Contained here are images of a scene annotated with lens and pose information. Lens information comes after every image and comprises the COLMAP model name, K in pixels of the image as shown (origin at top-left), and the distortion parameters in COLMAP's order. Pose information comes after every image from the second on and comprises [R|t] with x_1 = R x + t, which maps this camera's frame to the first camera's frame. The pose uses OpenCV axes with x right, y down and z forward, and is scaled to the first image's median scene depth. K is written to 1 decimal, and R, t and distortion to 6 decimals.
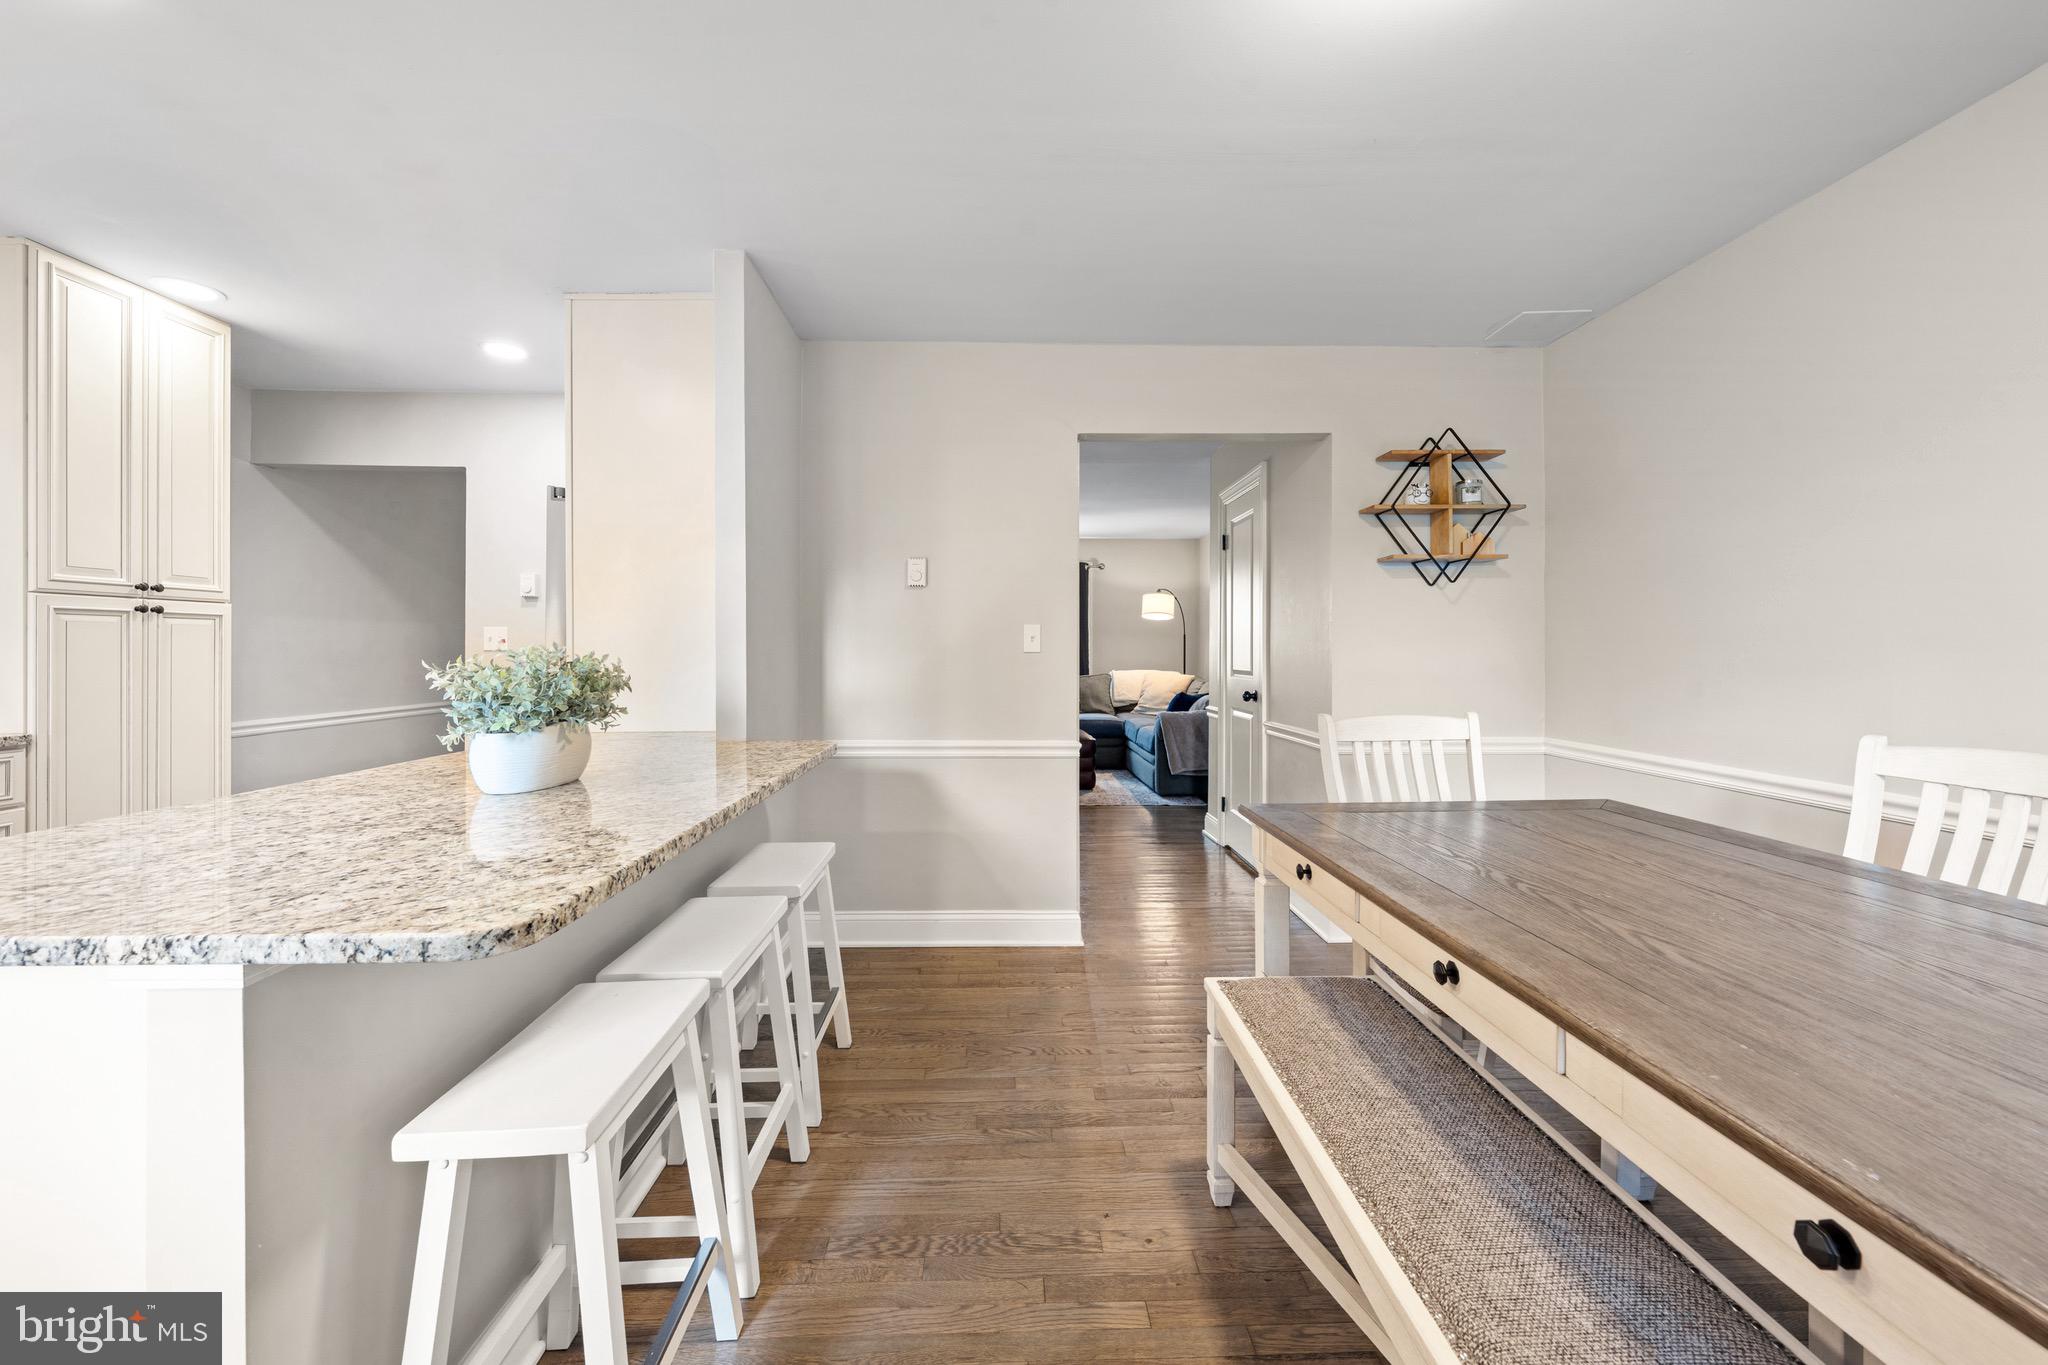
lens RADIAL K [[763.3, 0, 1014.8], [0, 763.3, 641.6], [0, 0, 1]] dist [0.001368, 0.000076]
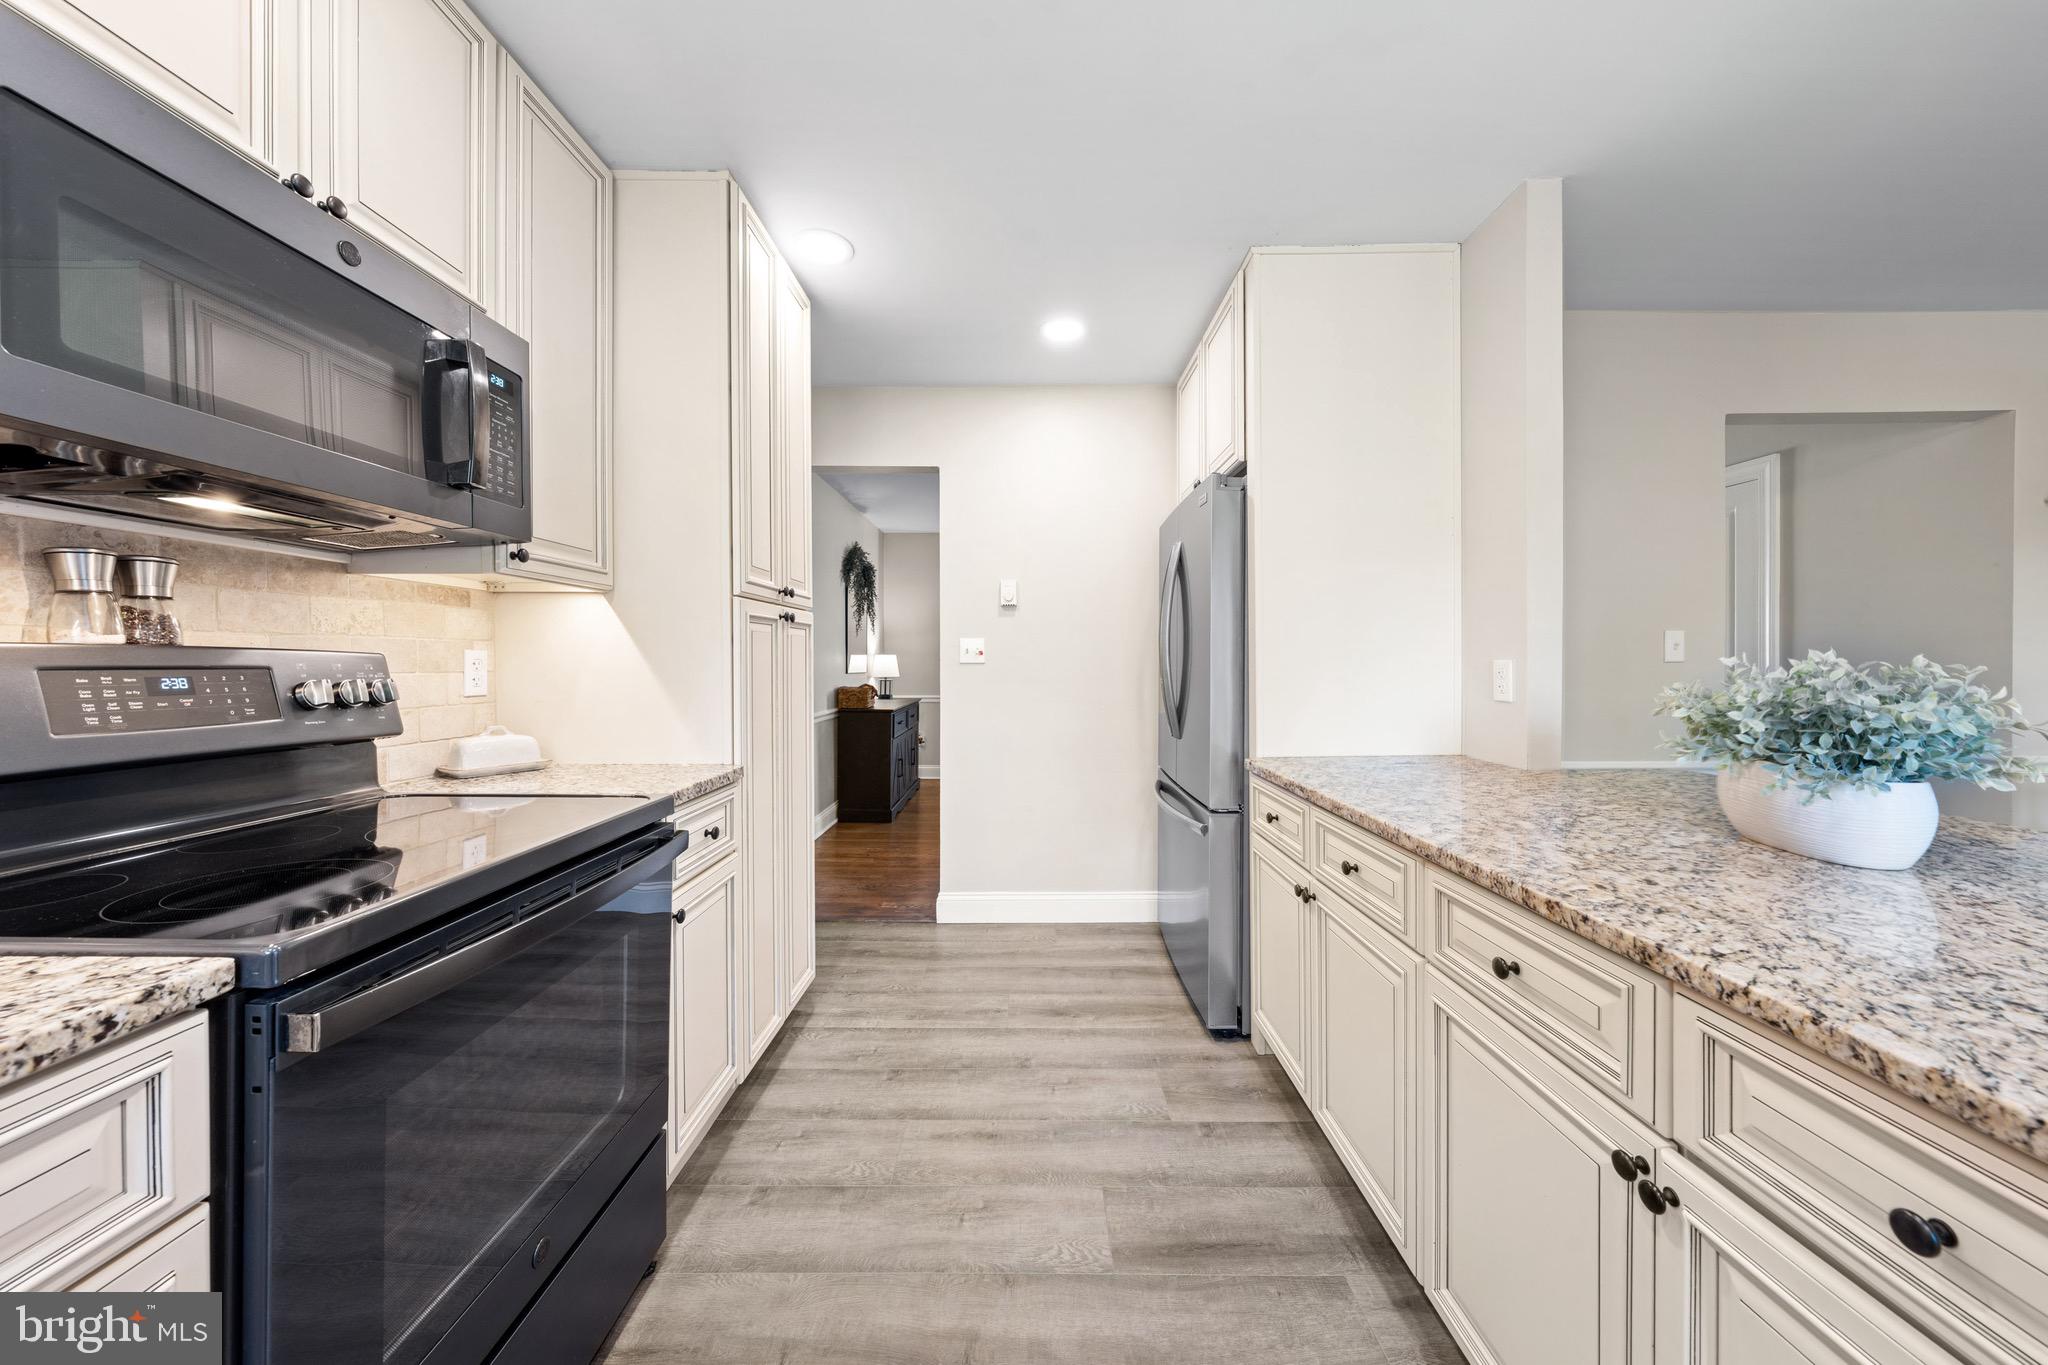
lens RADIAL K [[708.6, 0, 1032.4], [0, 708.6, 650.5], [0, 0, 1]] dist [-0.001657, -0.000167]
pose [[0.999879, -0.006086, -0.014322, -0.856154], [0.006001, 0.999964, -0.005931, 0.001757], [0.014358, 0.005845, 0.999880, 0.209824]]
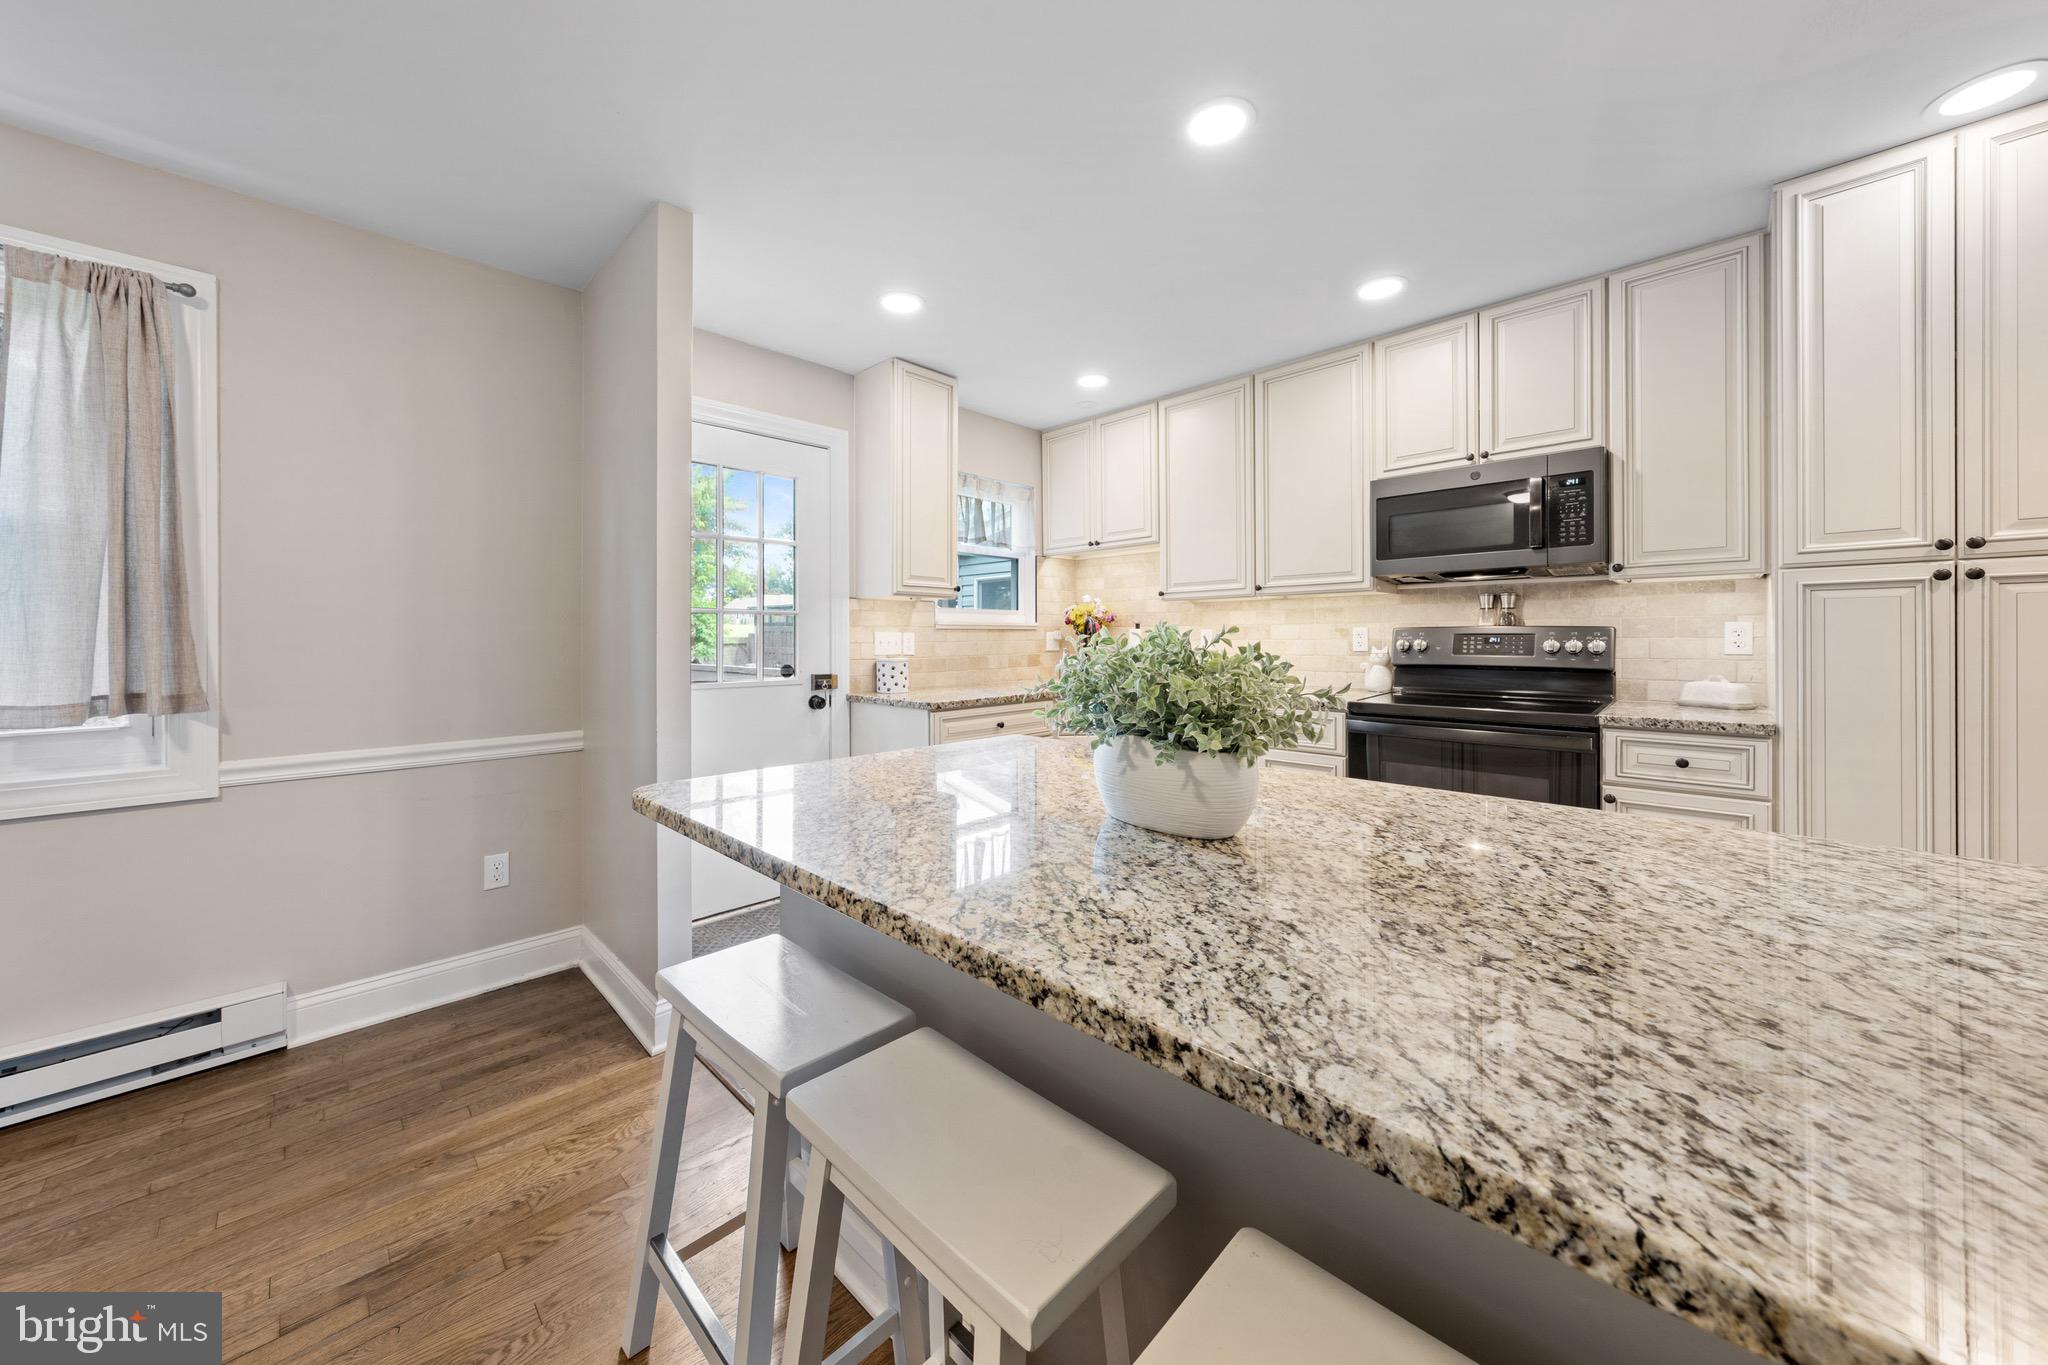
lens RADIAL K [[708.9, 0, 1021.8], [0, 708.9, 643.2], [0, 0, 1]] dist [-0.001836, -0.000094]
pose [[-0.709228, 0.006007, -0.704954, -0.045428], [0.008961, 0.999960, -0.000495, 0.014651], [0.704922, -0.006668, -0.709253, 0.864233]]
